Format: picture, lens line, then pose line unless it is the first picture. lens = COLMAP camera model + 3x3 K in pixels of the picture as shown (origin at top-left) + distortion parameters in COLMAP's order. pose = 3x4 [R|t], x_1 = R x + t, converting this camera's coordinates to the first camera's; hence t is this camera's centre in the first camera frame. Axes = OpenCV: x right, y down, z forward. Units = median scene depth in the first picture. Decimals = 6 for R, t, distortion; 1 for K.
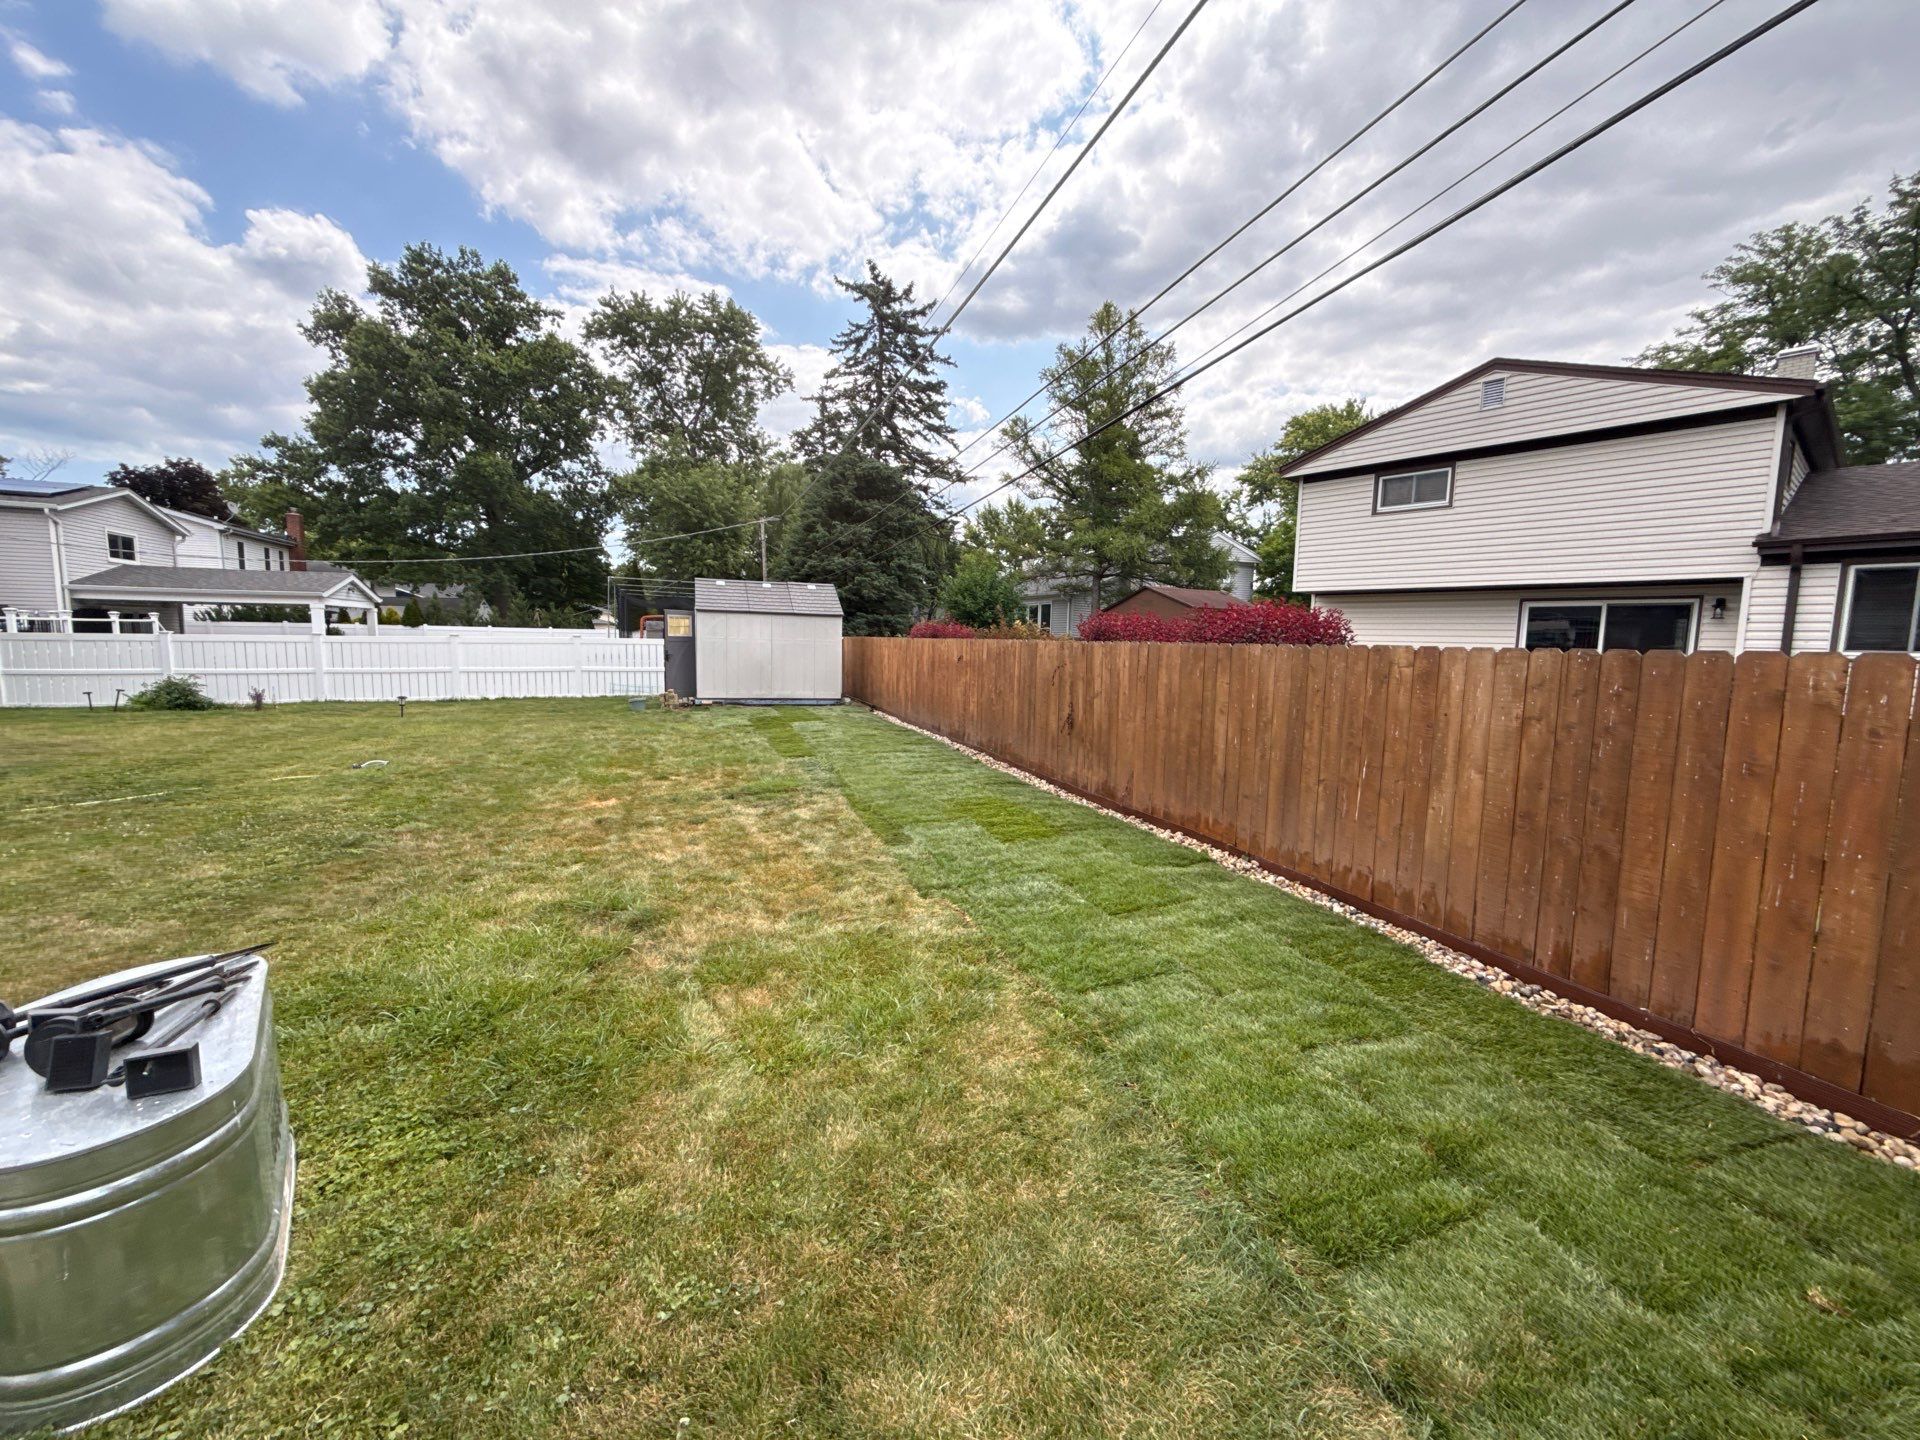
lens RADIAL K [[761.5, 0, 958.8], [0, 761.5, 719.6], [0, 0, 1]] dist [0.000596, -0.000415]
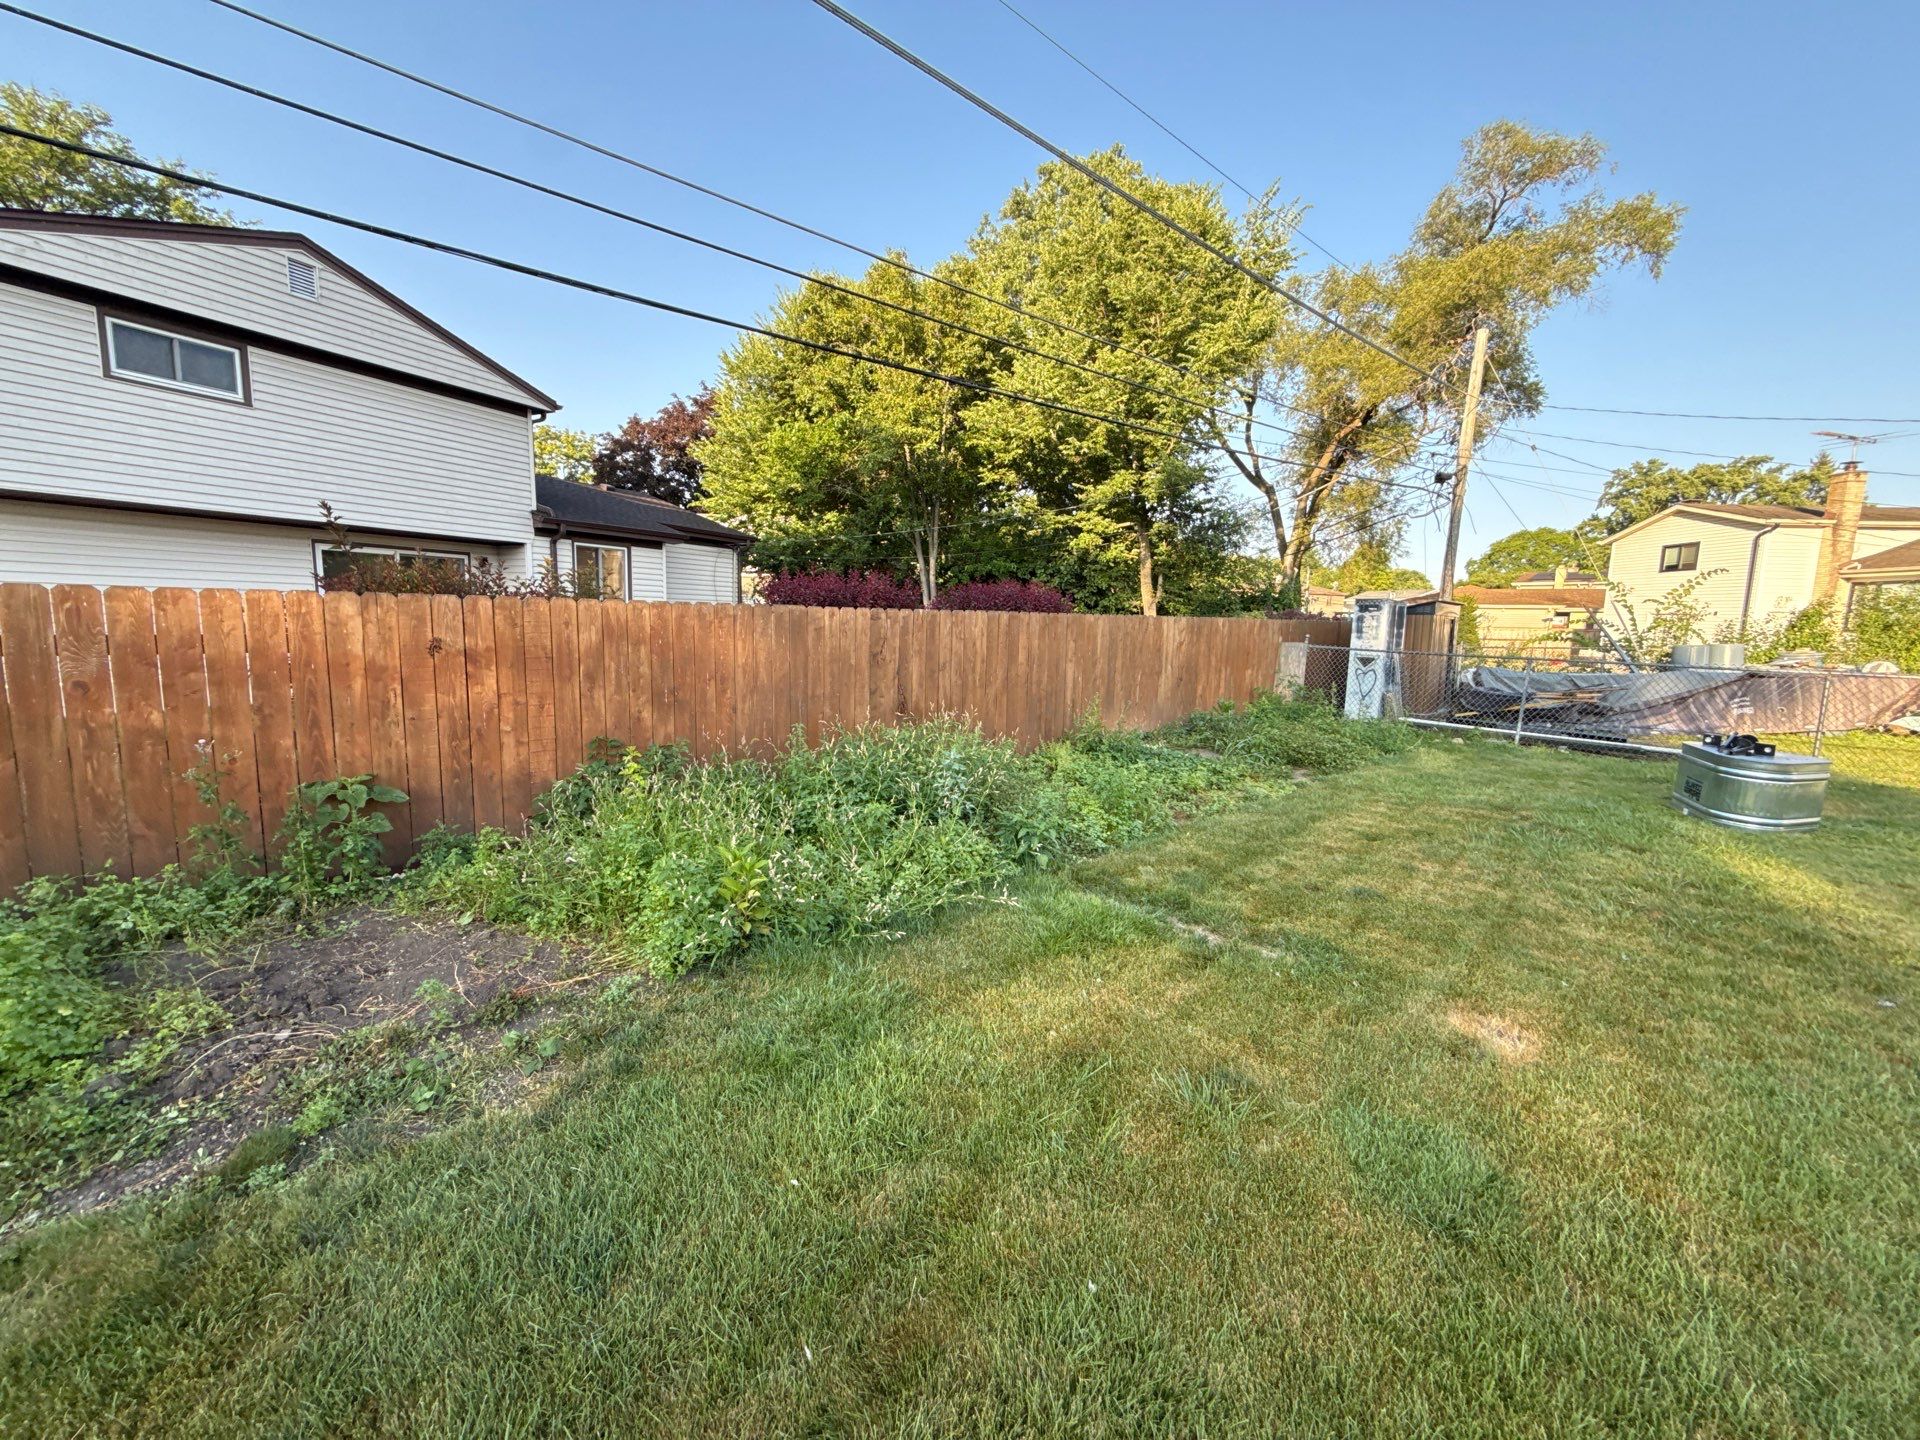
lens RADIAL K [[761.5, 0, 959.6], [0, 761.5, 718.2], [0, 0, 1]] dist [0.000596, -0.000415]
pose [[-0.411630, -0.148210, 0.899219, -0.355500], [0.067228, 0.979061, 0.192145, -0.078983], [-0.908868, 0.139545, -0.393047, 0.716399]]
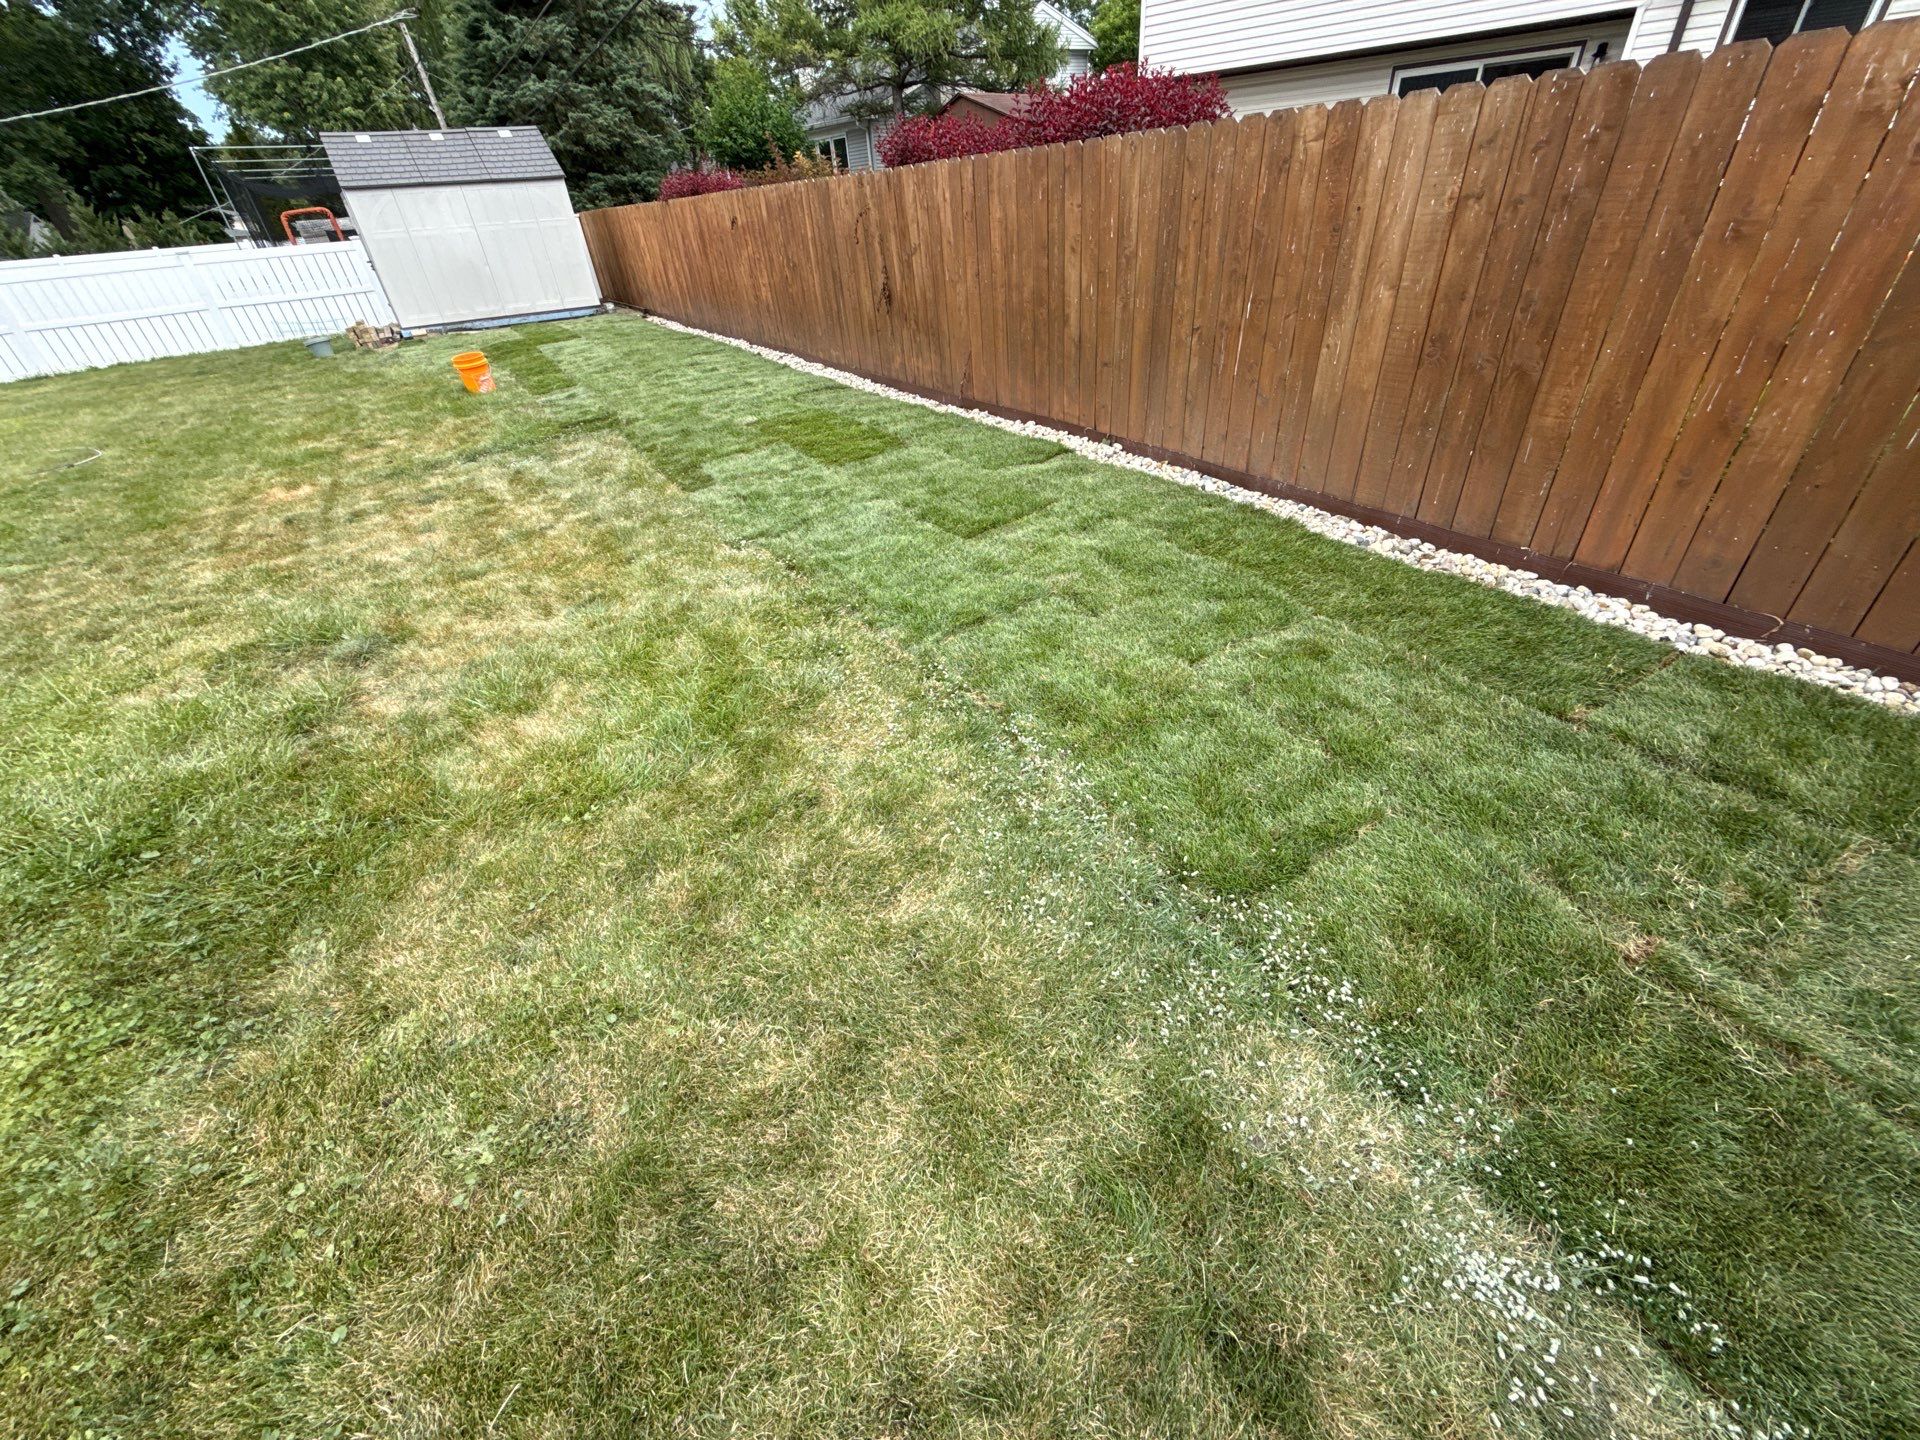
lens RADIAL K [[761.5, 0, 958.8], [0, 761.5, 718.3], [0, 0, 1]] dist [0.000596, -0.000415]
pose [[0.969397, -0.202815, 0.138330, 0.010996], [0.112907, 0.868662, 0.482367, 0.006773], [-0.217994, -0.451987, 0.864978, 0.054622]]
